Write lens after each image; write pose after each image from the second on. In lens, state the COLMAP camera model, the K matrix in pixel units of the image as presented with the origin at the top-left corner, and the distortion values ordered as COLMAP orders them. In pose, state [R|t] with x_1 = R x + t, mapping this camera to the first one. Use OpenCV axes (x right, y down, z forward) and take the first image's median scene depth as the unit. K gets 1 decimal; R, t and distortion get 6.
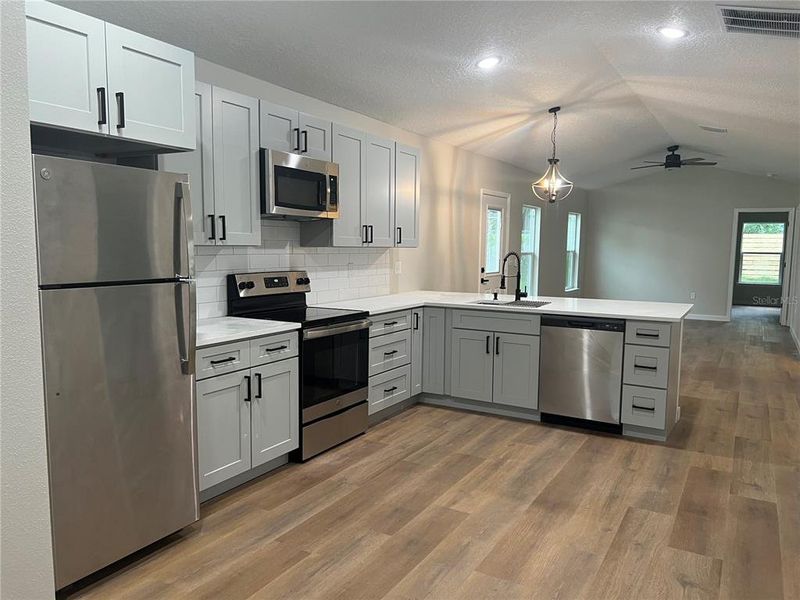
lens RADIAL K [[607.2, 0, 409.0], [0, 607.2, 301.2], [0, 0, 1]] dist [0.088481, -0.105443]
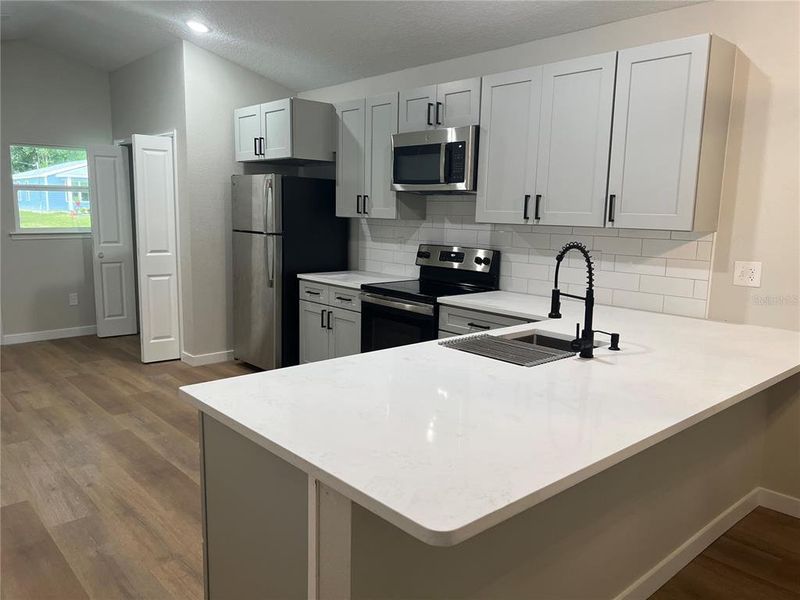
lens RADIAL K [[607.2, 0, 409.0], [0, 607.2, 301.2], [0, 0, 1]] dist [0.088481, -0.105443]
pose [[-0.311870, 0.127115, -0.941583, 0.491712], [-0.112991, 0.979015, 0.169593, -0.077667], [0.943382, 0.159281, -0.290962, 0.788143]]
